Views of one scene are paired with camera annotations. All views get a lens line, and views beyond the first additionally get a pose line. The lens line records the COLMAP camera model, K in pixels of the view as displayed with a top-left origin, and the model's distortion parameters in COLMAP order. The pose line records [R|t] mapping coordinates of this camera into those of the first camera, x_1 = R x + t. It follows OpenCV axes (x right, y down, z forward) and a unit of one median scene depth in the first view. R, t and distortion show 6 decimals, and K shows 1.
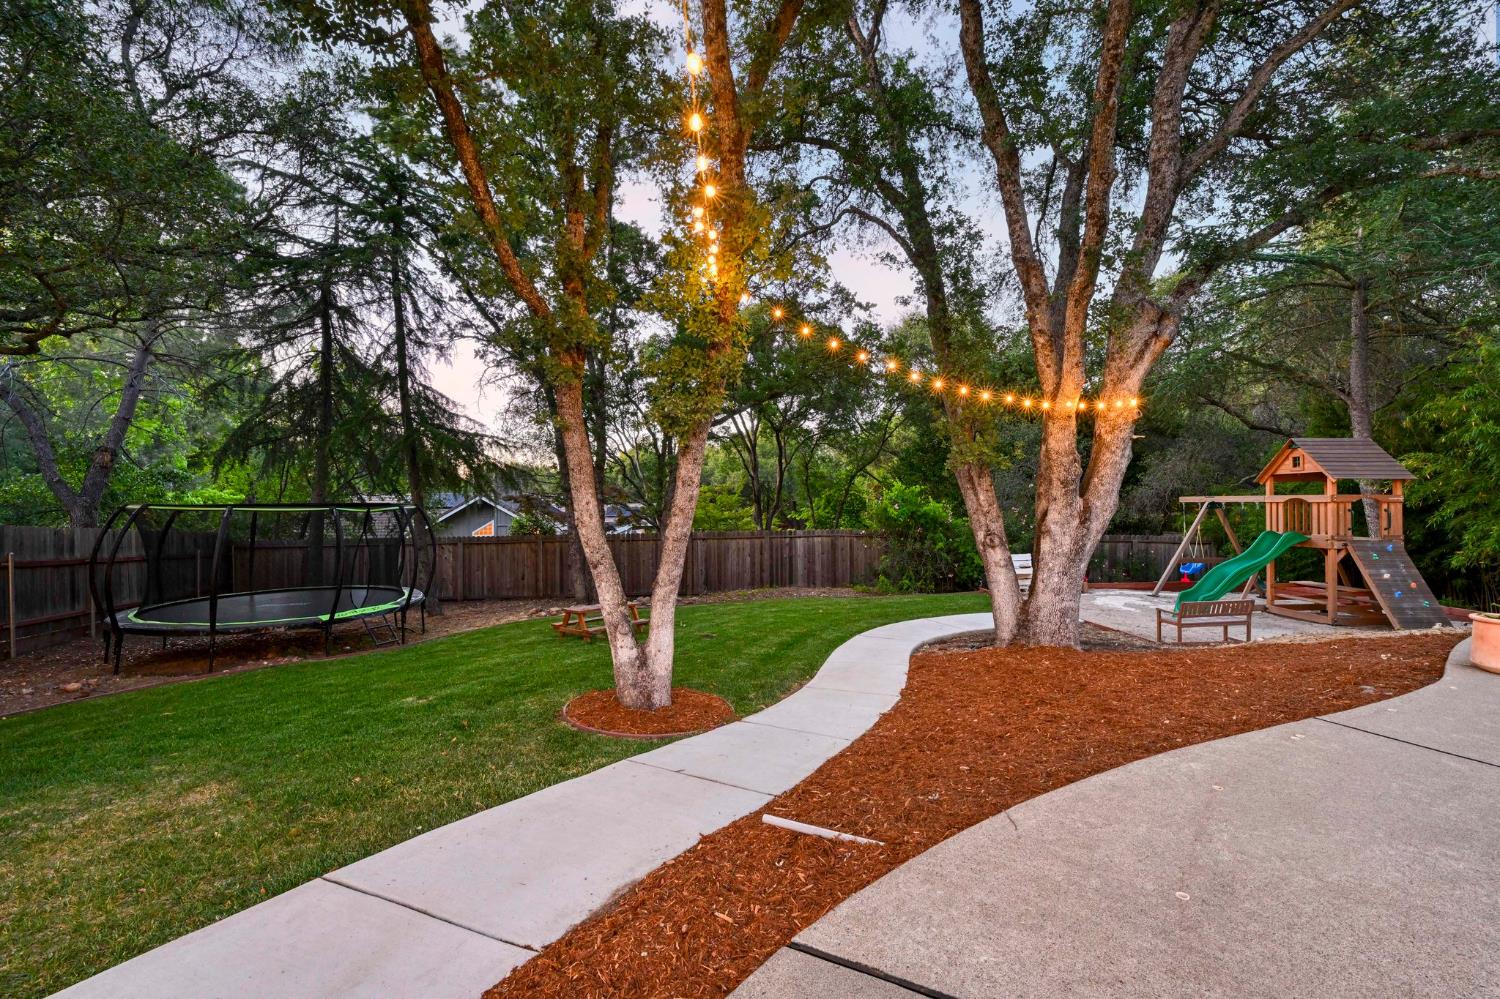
lens RADIAL K [[586.0, 0, 749.4], [0, 586.0, 500.3], [0, 0, 1]] dist [-0.000174, -0.000083]
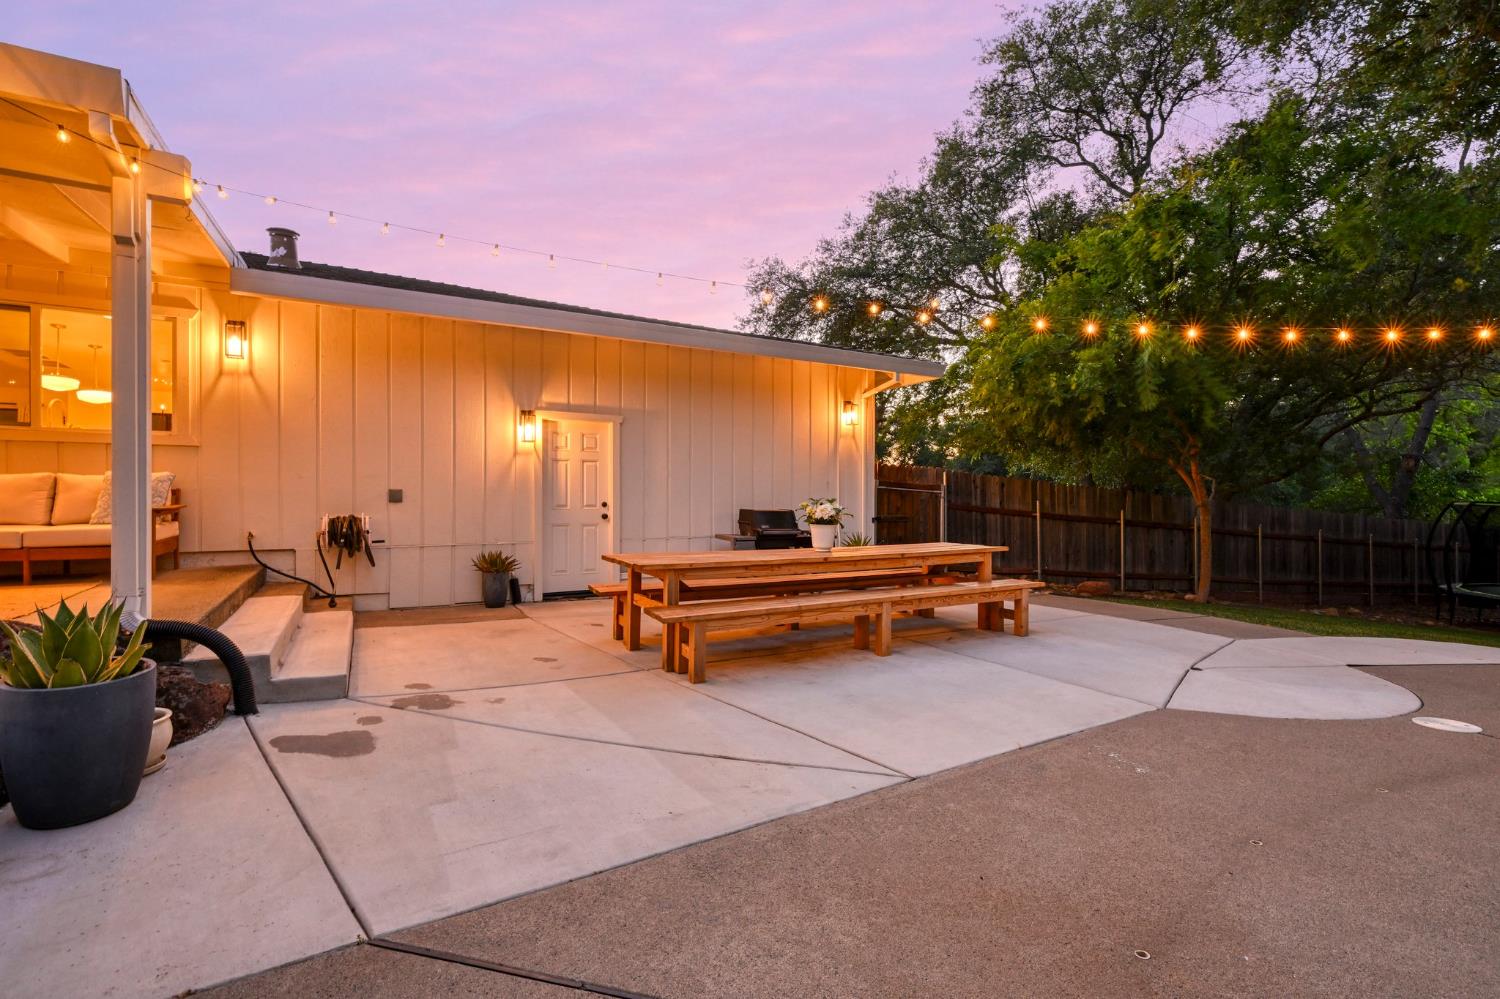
lens RADIAL K [[667.9, 0, 748.6], [0, 667.9, 498.7], [0, 0, 1]] dist [0.000802, 0.000139]
pose [[0.004221, -0.002225, -0.999989, 0.355253], [0.000521, 0.999997, -0.002223, 0.003010], [0.999991, -0.000512, 0.004222, -0.492929]]
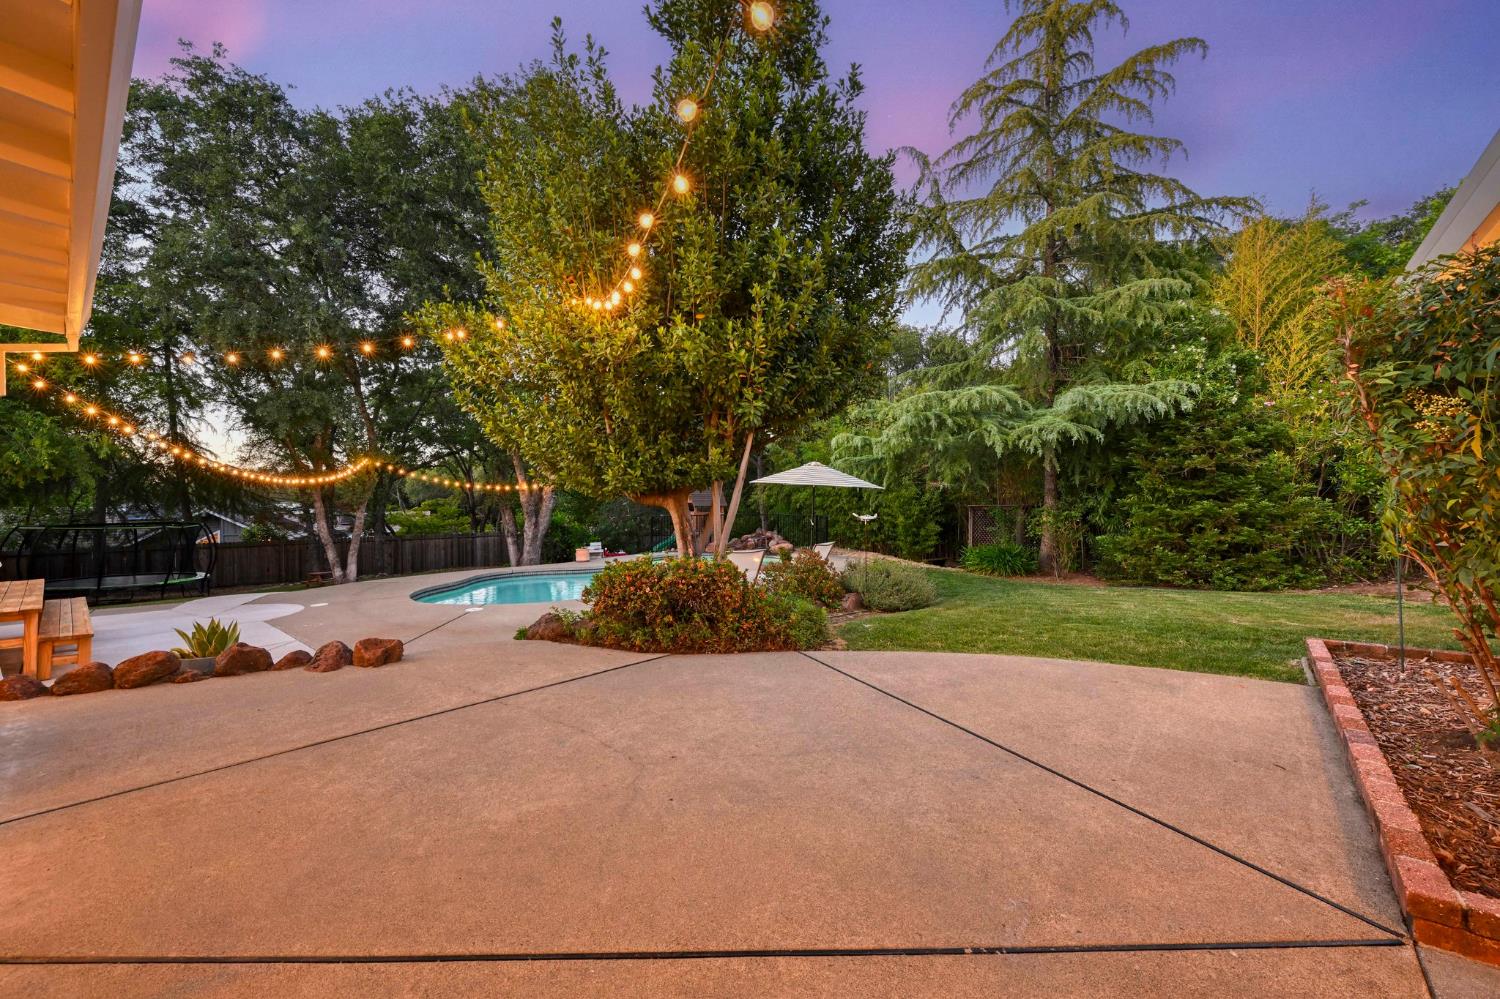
lens RADIAL K [[586.0, 0, 758.7], [0, 586.0, 503.2], [0, 0, 1]] dist [-0.000174, -0.000083]
pose [[0.930150, -0.004268, 0.367156, 0.346319], [0.003737, 0.999991, 0.002155, -0.050409], [-0.367162, -0.000633, 0.930157, -1.294537]]
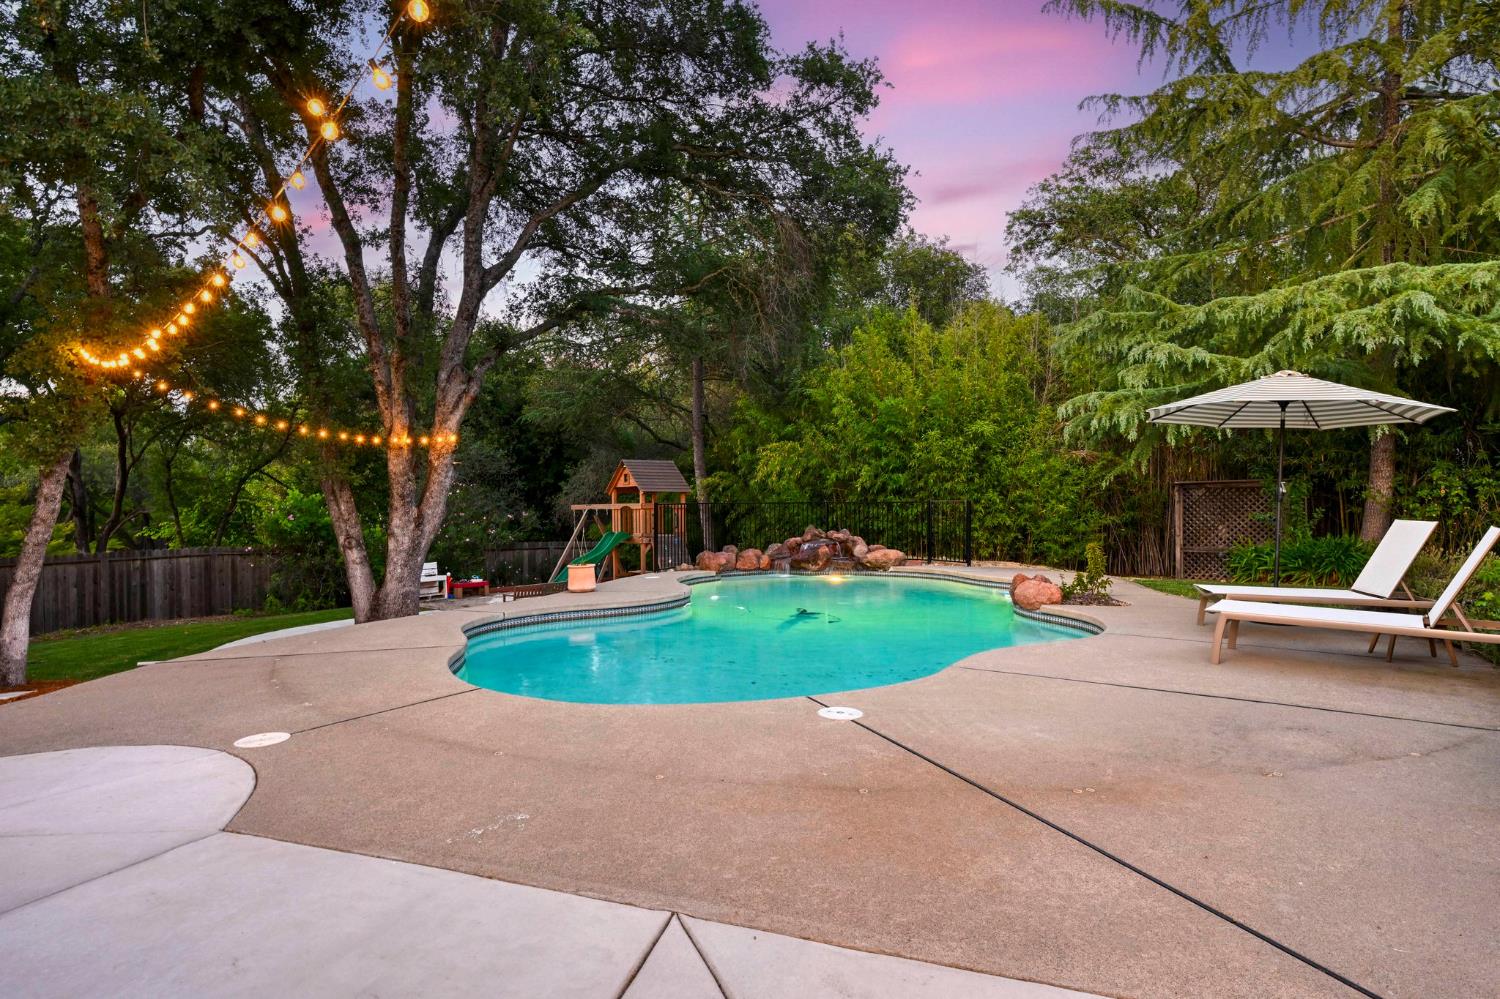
lens RADIAL K [[844.3, 0, 752.5], [0, 844.3, 501.9], [0, 0, 1]] dist [0.007067, -0.000211]
pose [[0.765560, -0.003149, 0.643357, -0.054940], [0.008768, 0.999946, -0.005539, 0.000090], [-0.643305, 0.009881, 0.765546, -0.625841]]
